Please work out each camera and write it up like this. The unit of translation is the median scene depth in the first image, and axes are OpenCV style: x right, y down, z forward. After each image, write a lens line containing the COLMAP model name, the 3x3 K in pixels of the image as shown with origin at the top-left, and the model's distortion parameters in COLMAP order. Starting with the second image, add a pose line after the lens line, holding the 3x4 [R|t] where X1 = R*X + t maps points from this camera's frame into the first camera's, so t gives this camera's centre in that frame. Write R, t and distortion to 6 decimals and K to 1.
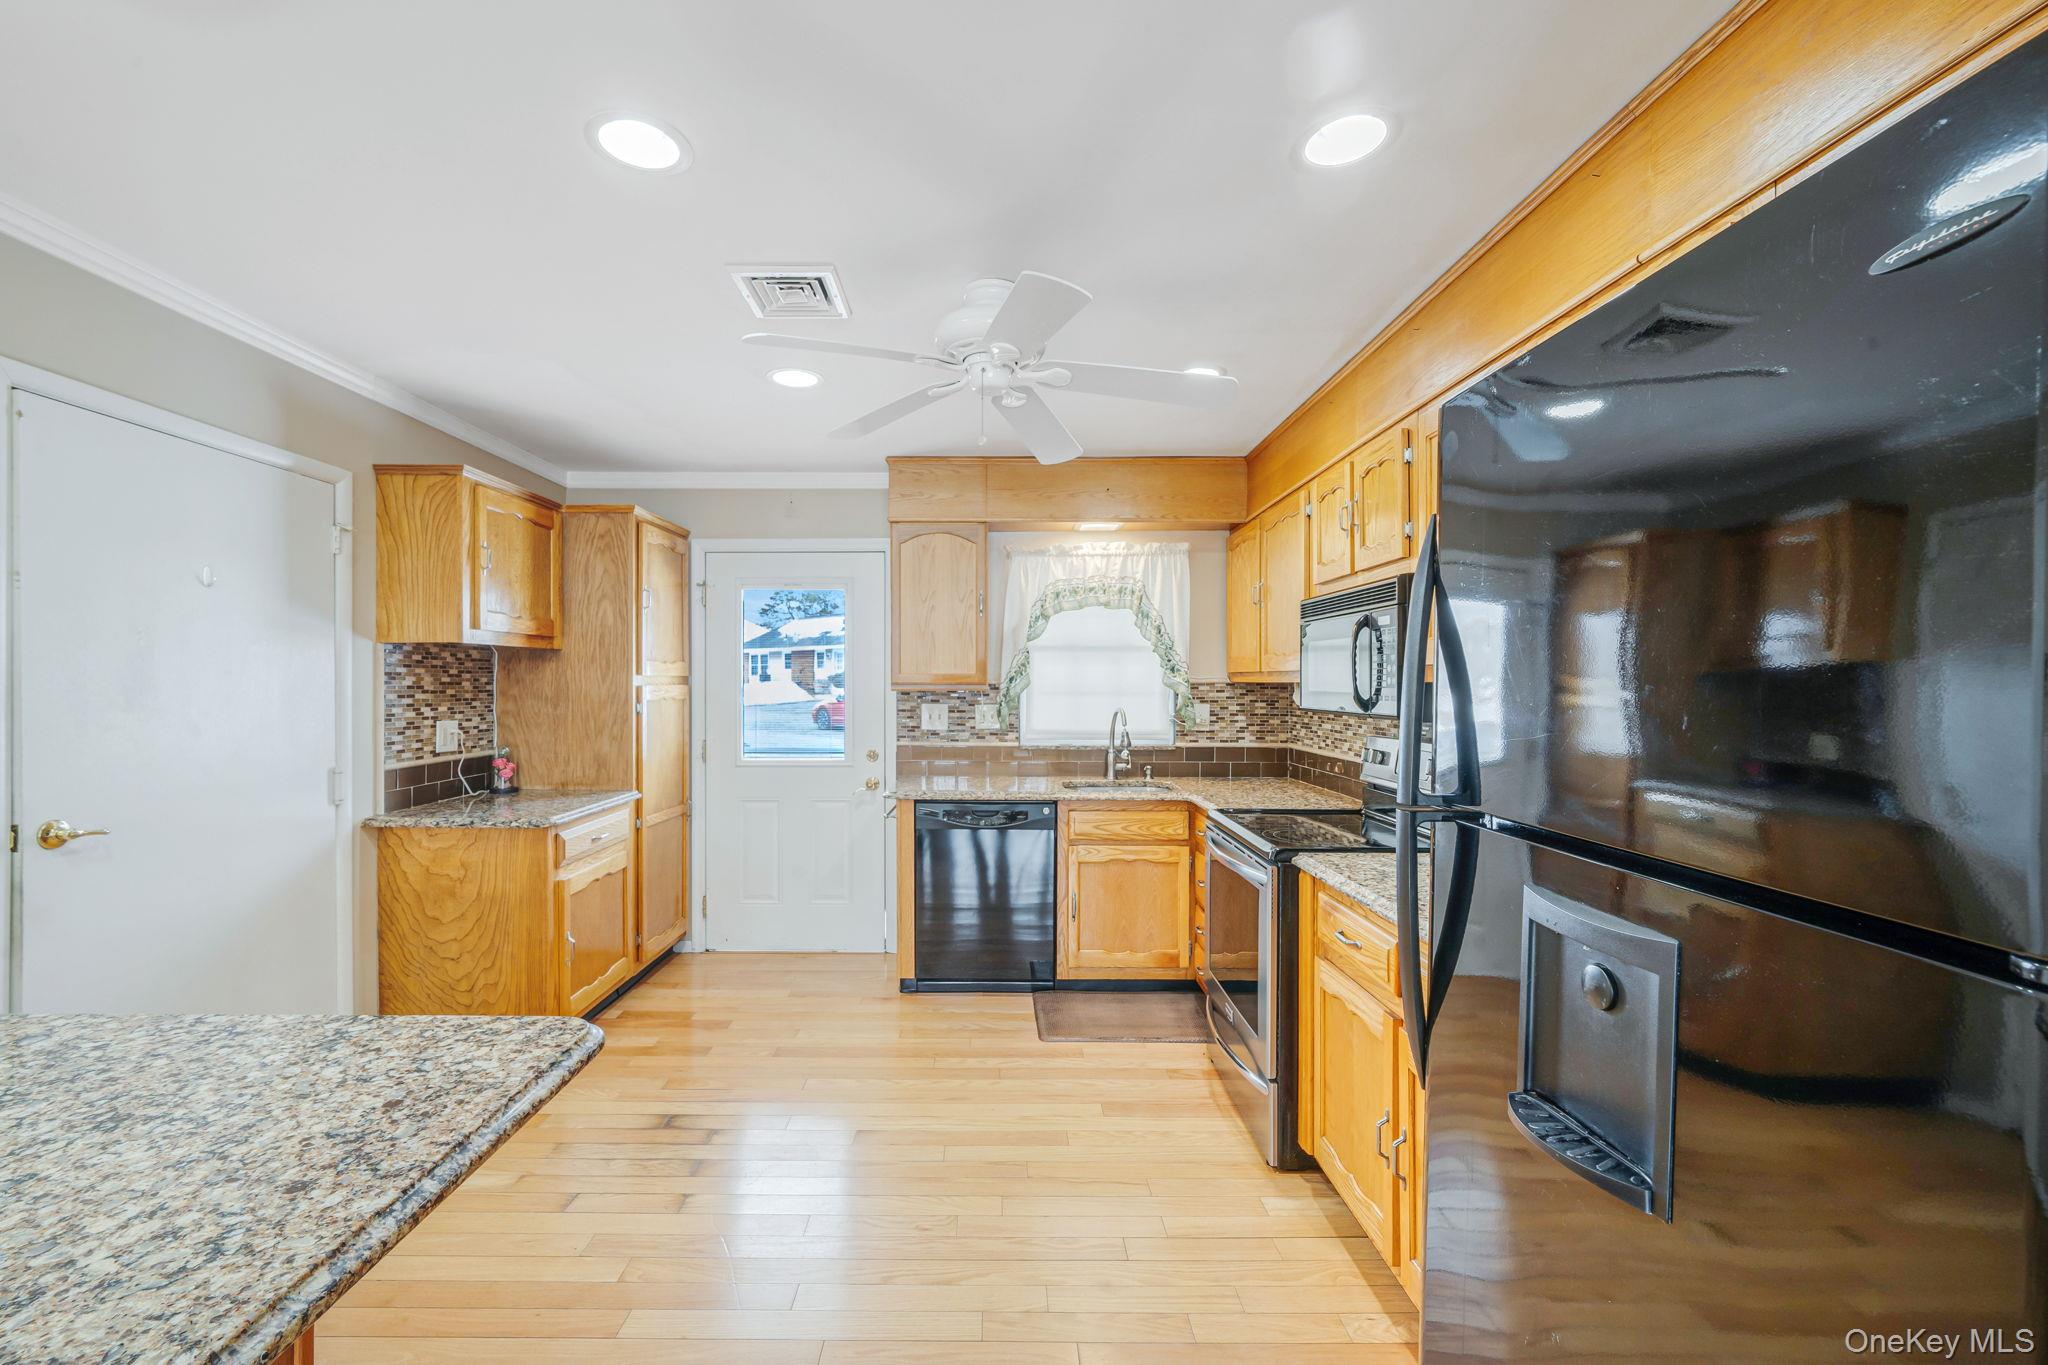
lens RADIAL K [[853.6, 0, 990.3], [0, 853.6, 682.6], [0, 0, 1]] dist [-0.000262, 0.000827]
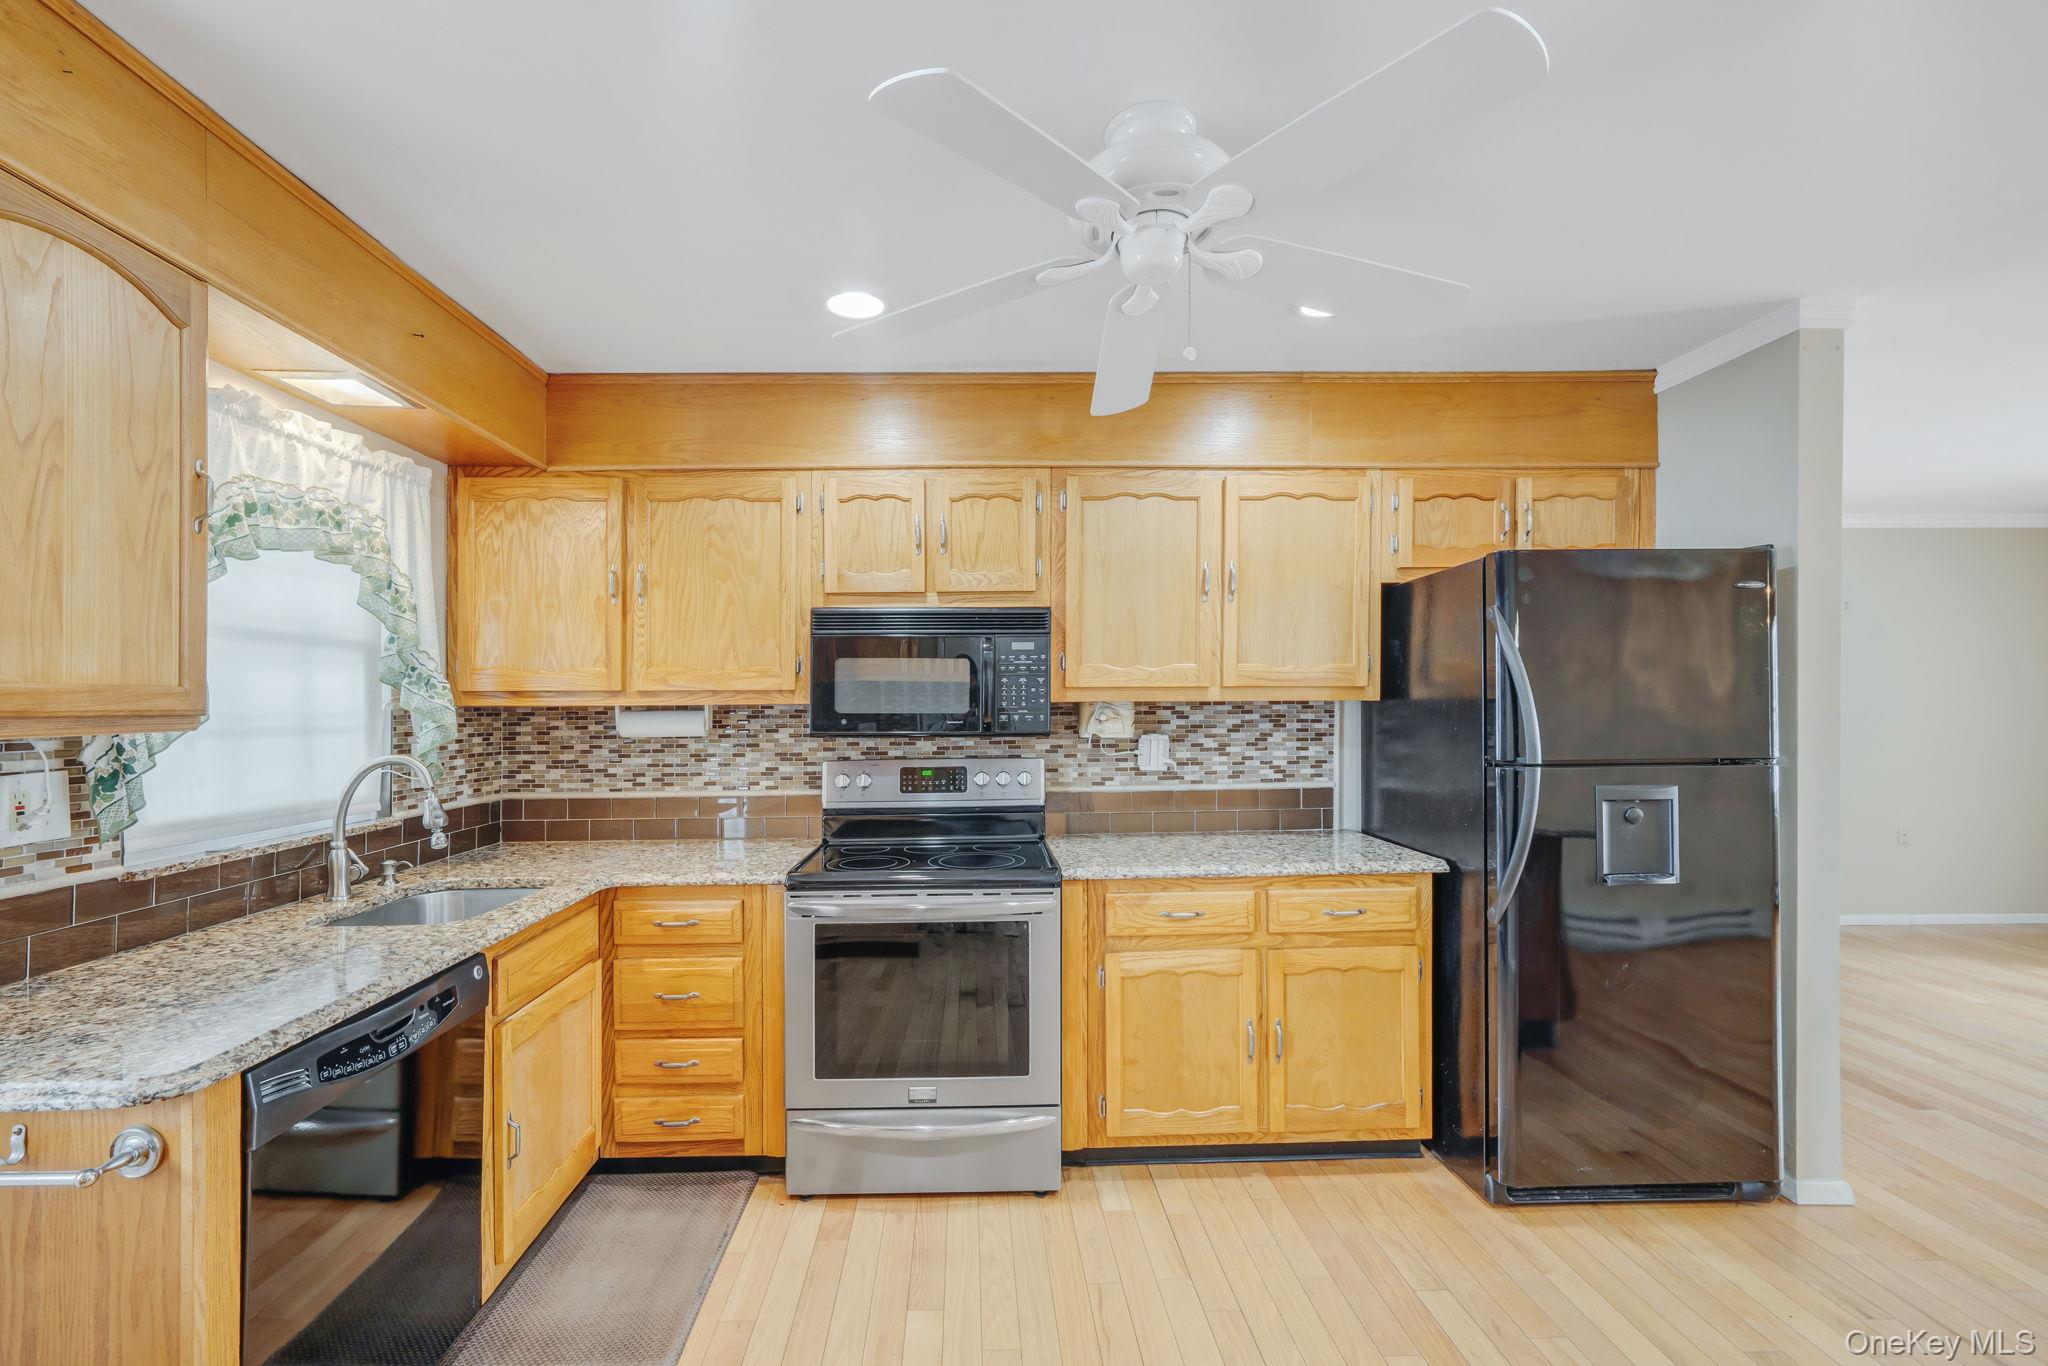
lens RADIAL K [[853.6, 0, 982.5], [0, 853.6, 712.3], [0, 0, 1]] dist [-0.000262, 0.000827]
pose [[-0.017782, -0.012008, 0.999770, -0.420688], [0.005804, 0.999910, 0.012113, -0.001675], [-0.999825, 0.006018, -0.017711, 0.717862]]
